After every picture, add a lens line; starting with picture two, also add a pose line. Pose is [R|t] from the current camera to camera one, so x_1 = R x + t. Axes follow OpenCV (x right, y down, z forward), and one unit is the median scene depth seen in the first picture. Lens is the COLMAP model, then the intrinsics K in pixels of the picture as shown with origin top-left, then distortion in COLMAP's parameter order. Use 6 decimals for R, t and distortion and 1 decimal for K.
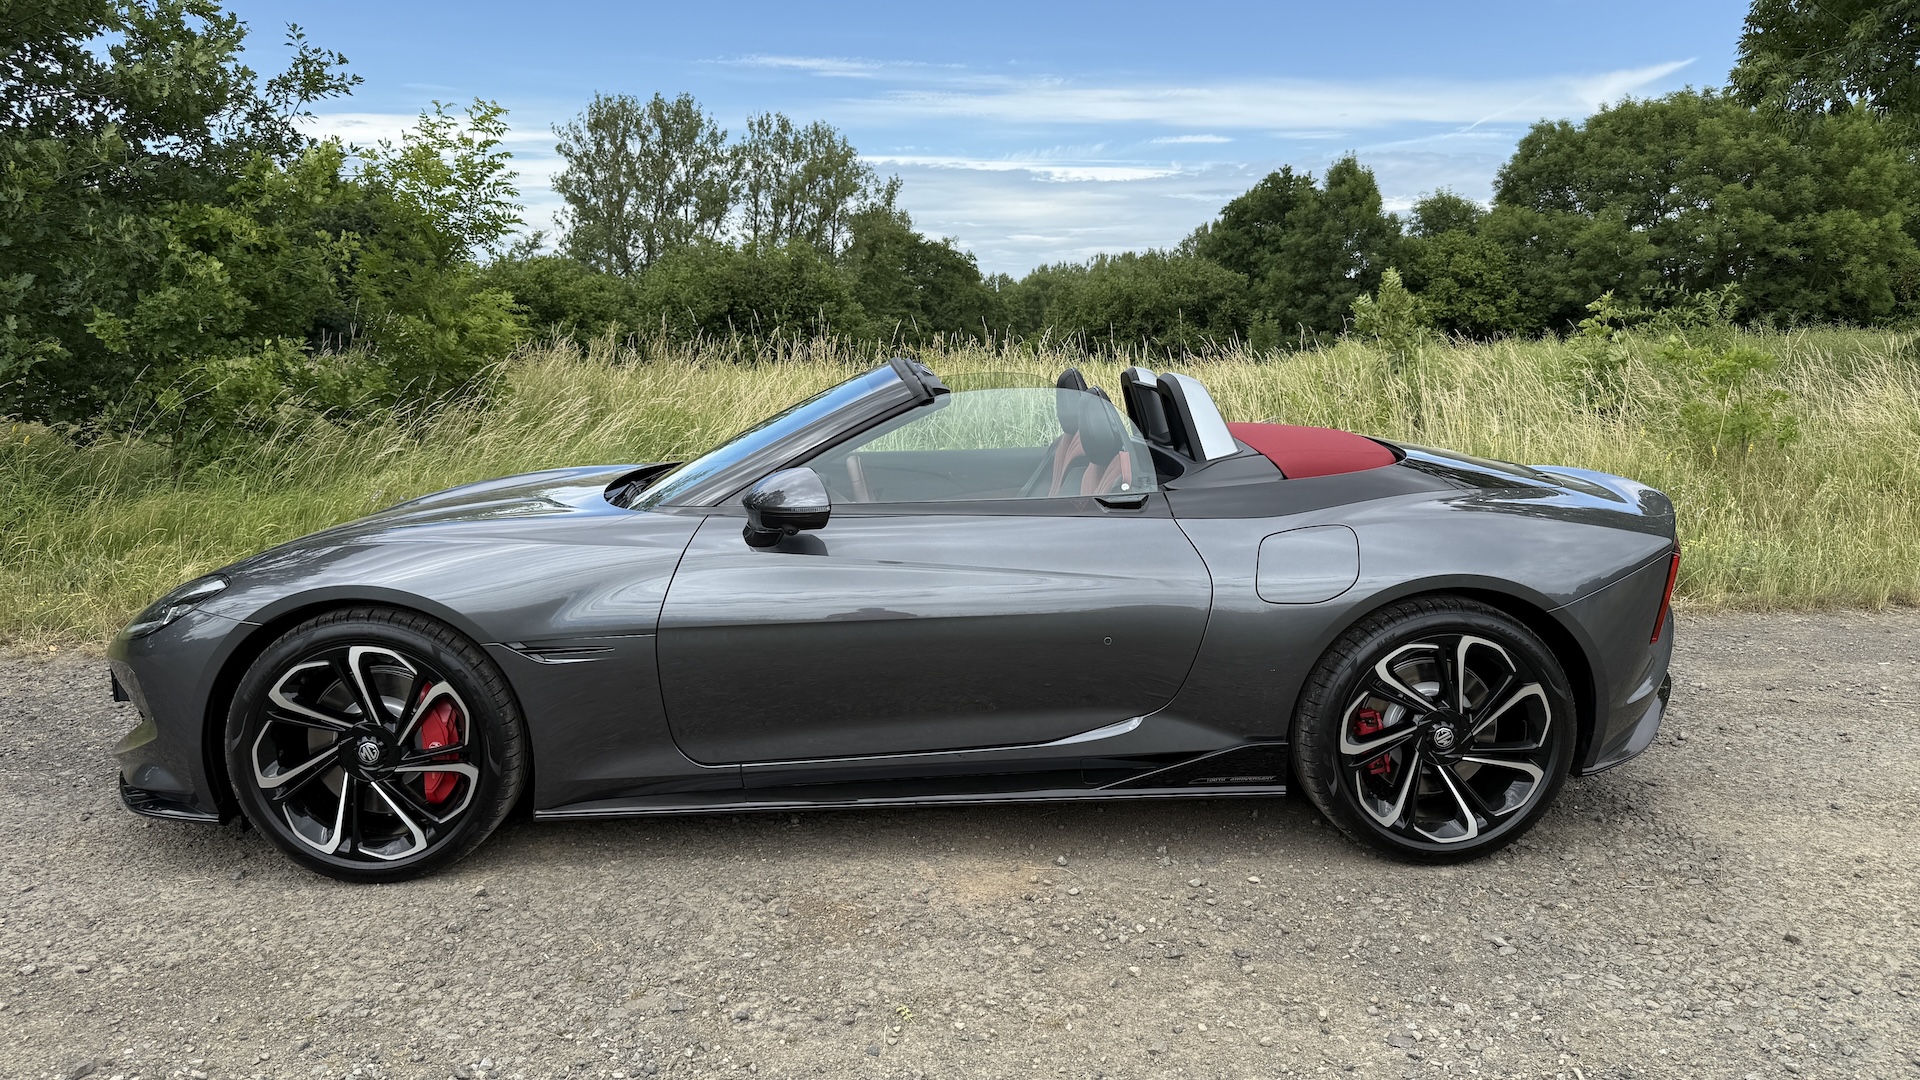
lens RADIAL K [[1349.1, 0, 961.2], [0, 1349.1, 557.0], [0, 0, 1]] dist [0.099867, -0.172239]
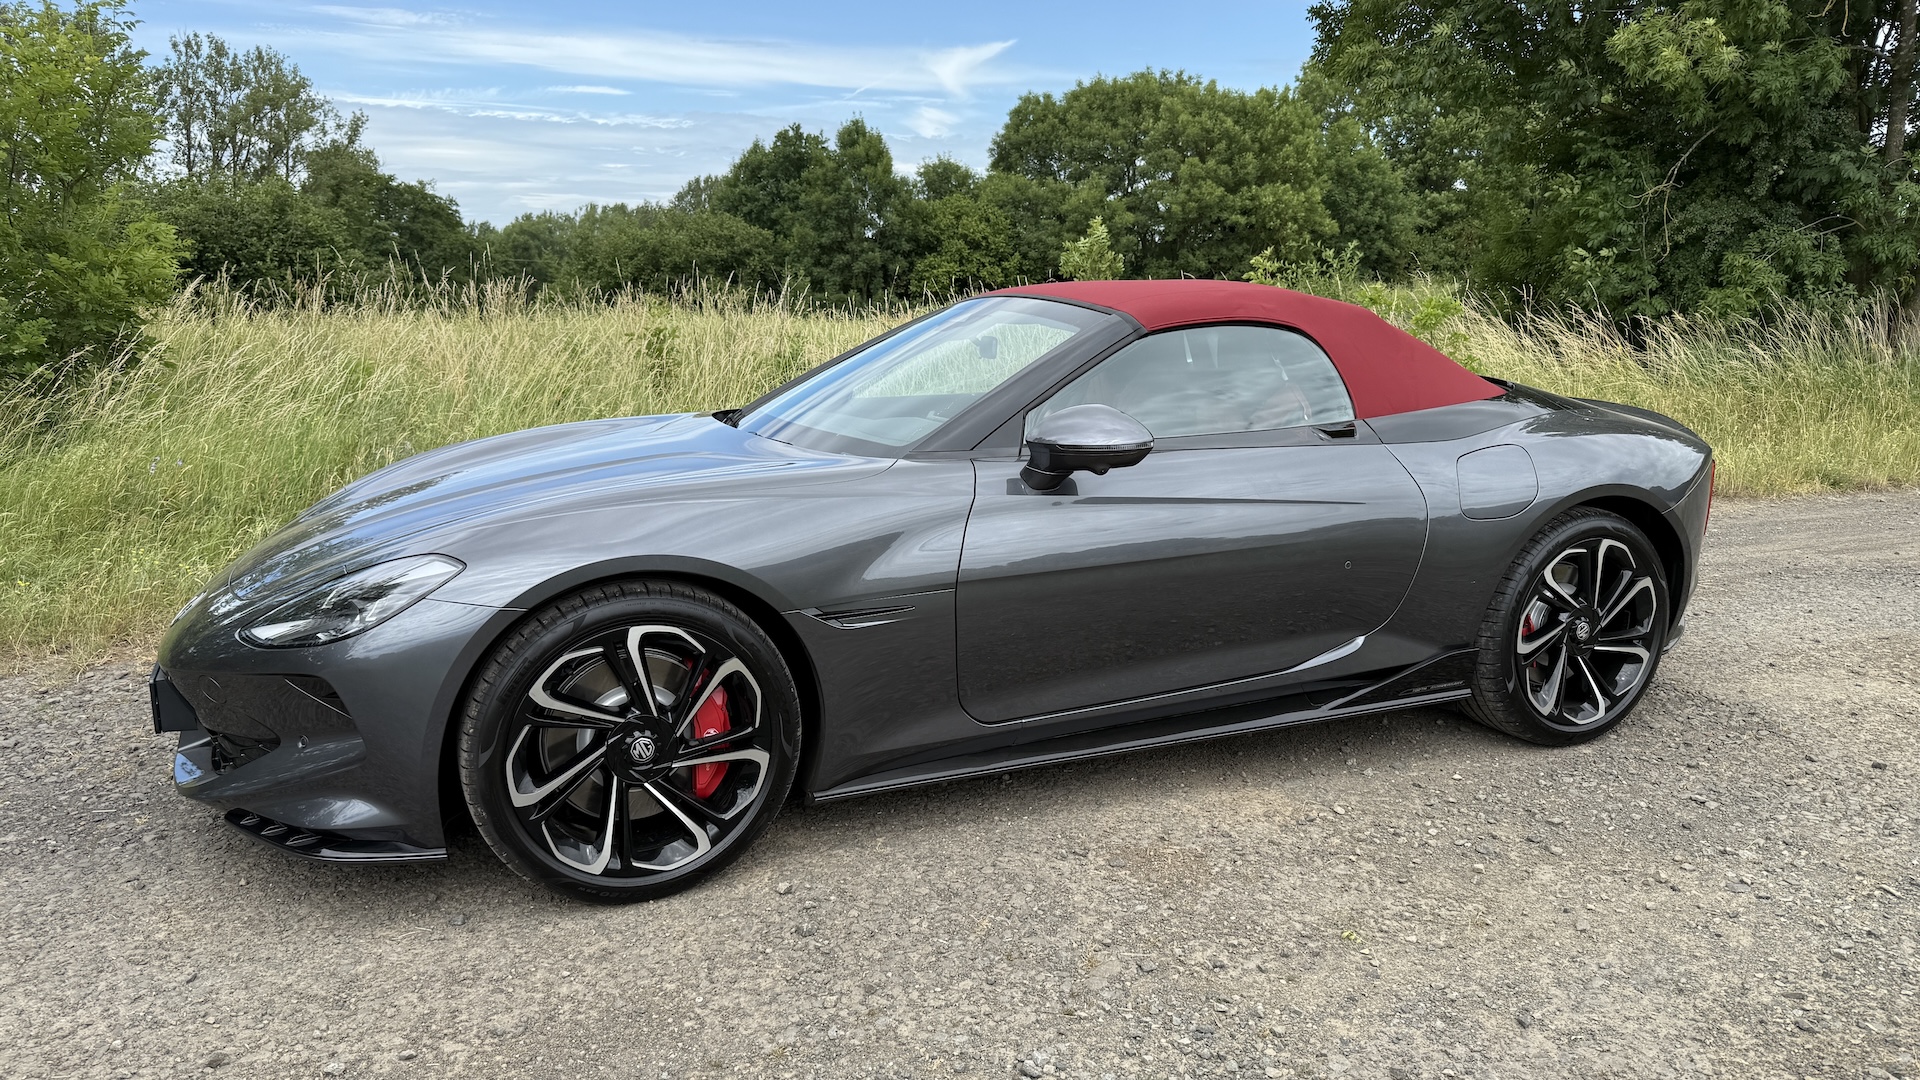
lens RADIAL K [[1356.7, 0, 956.3], [0, 1356.7, 541.1], [0, 0, 1]] dist [0.058762, -0.086483]
pose [[0.934253, -0.059861, 0.351551, -0.200895], [0.053023, 0.998170, 0.029056, -0.000715], [-0.352647, -0.008505, 0.935718, 0.048815]]
